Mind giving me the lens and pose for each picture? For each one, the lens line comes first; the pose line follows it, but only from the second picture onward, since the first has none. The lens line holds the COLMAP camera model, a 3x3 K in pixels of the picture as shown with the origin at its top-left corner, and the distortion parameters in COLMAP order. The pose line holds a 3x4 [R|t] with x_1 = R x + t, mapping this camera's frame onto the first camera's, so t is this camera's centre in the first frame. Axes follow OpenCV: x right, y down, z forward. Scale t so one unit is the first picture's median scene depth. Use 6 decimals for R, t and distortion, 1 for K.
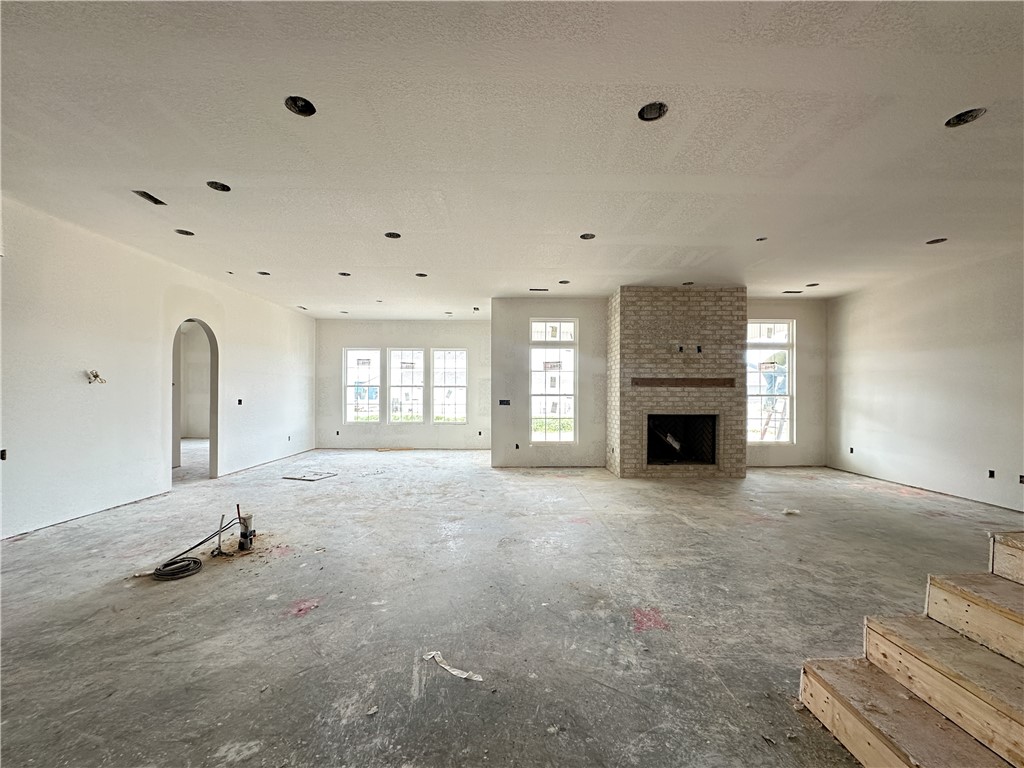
lens RADIAL K [[410.7, 0, 512.4], [0, 410.7, 392.9], [0, 0, 1]] dist [-0.000868, -0.000035]
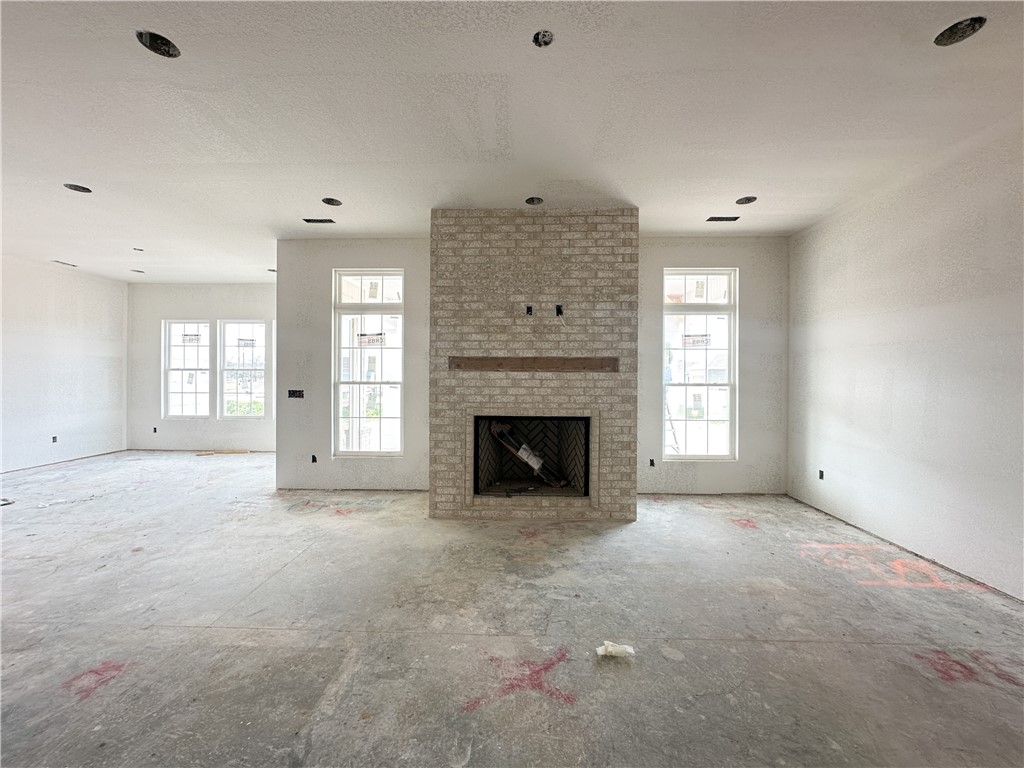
lens RADIAL K [[410.7, 0, 506.8], [0, 410.7, 376.9], [0, 0, 1]] dist [-0.000868, -0.000035]
pose [[0.998828, 0.002304, -0.048347, 0.401899], [-0.002281, 0.999997, 0.000542, -0.006621], [0.048348, -0.000431, 0.998830, 0.378172]]
